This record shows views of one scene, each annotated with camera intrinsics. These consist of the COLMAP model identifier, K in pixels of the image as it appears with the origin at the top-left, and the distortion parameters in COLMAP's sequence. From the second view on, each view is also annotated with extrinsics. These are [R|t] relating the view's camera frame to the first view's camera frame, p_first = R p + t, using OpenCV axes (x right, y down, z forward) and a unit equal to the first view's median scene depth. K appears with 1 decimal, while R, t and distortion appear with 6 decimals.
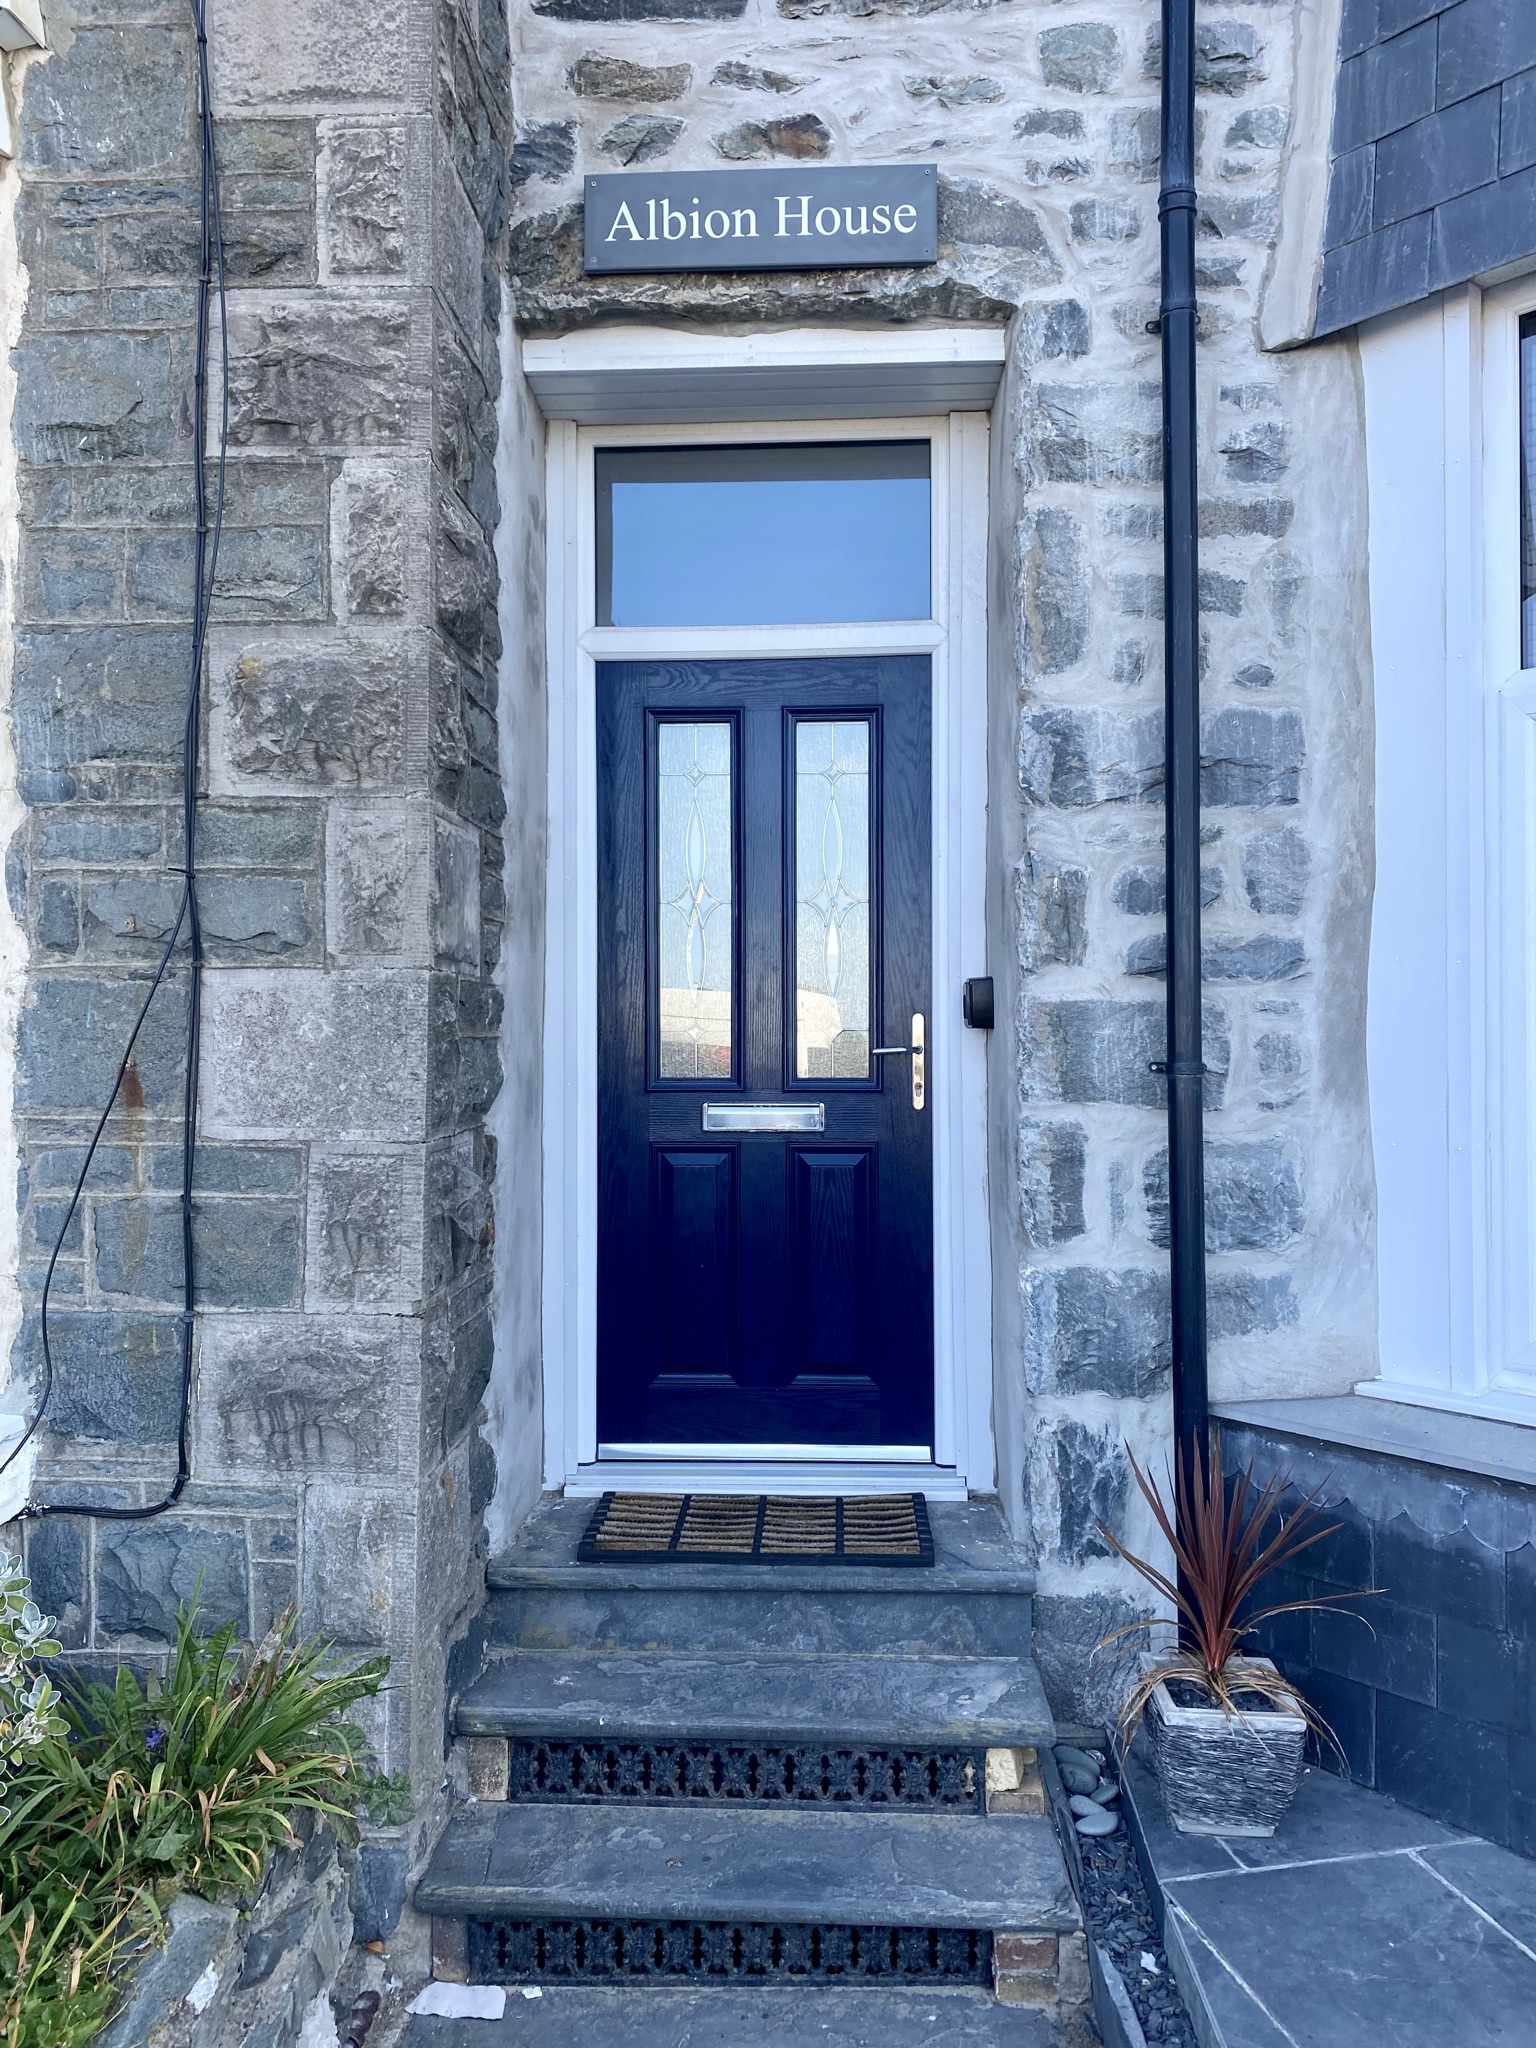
lens RADIAL K [[1580.0, 0, 768.0], [0, 1580.0, 1024.0], [0, 0, 1]] dist [0.053234, -0.068789]
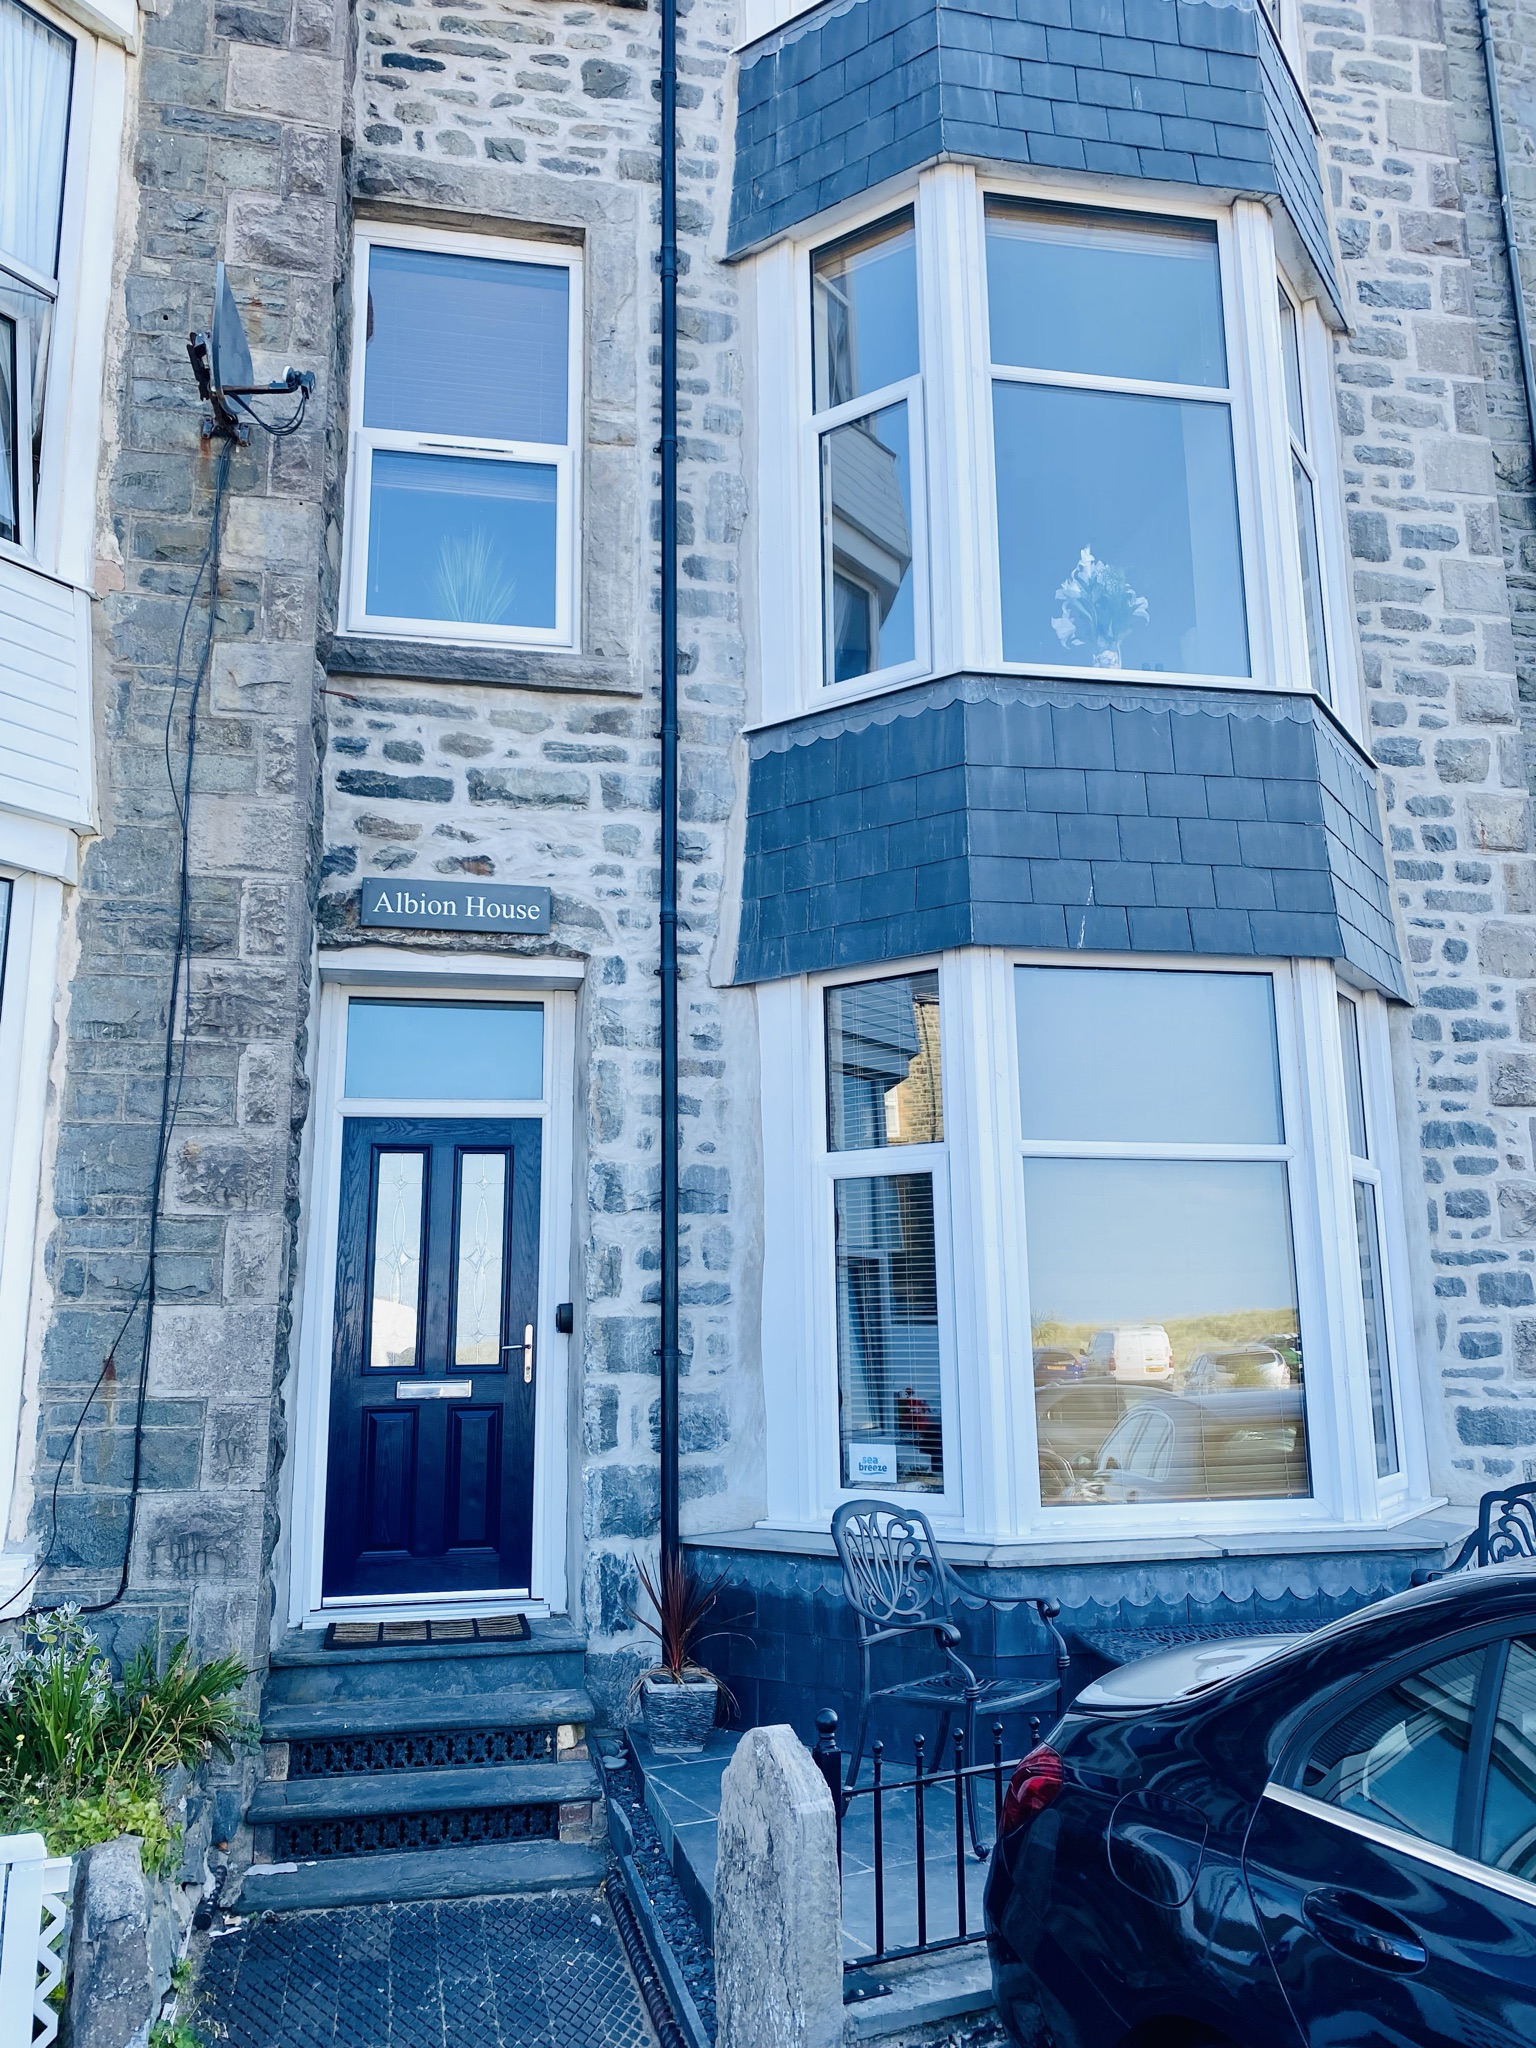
lens RADIAL K [[1505.6, 0, 768.0], [0, 1505.6, 1024.0], [0, 0, 1]] dist [0.121357, -0.290920]
pose [[0.966443, 0.043545, 0.253162, -0.112191], [0.007854, 0.980058, -0.198558, 0.002938], [-0.256759, 0.193883, 0.946828, -0.910884]]
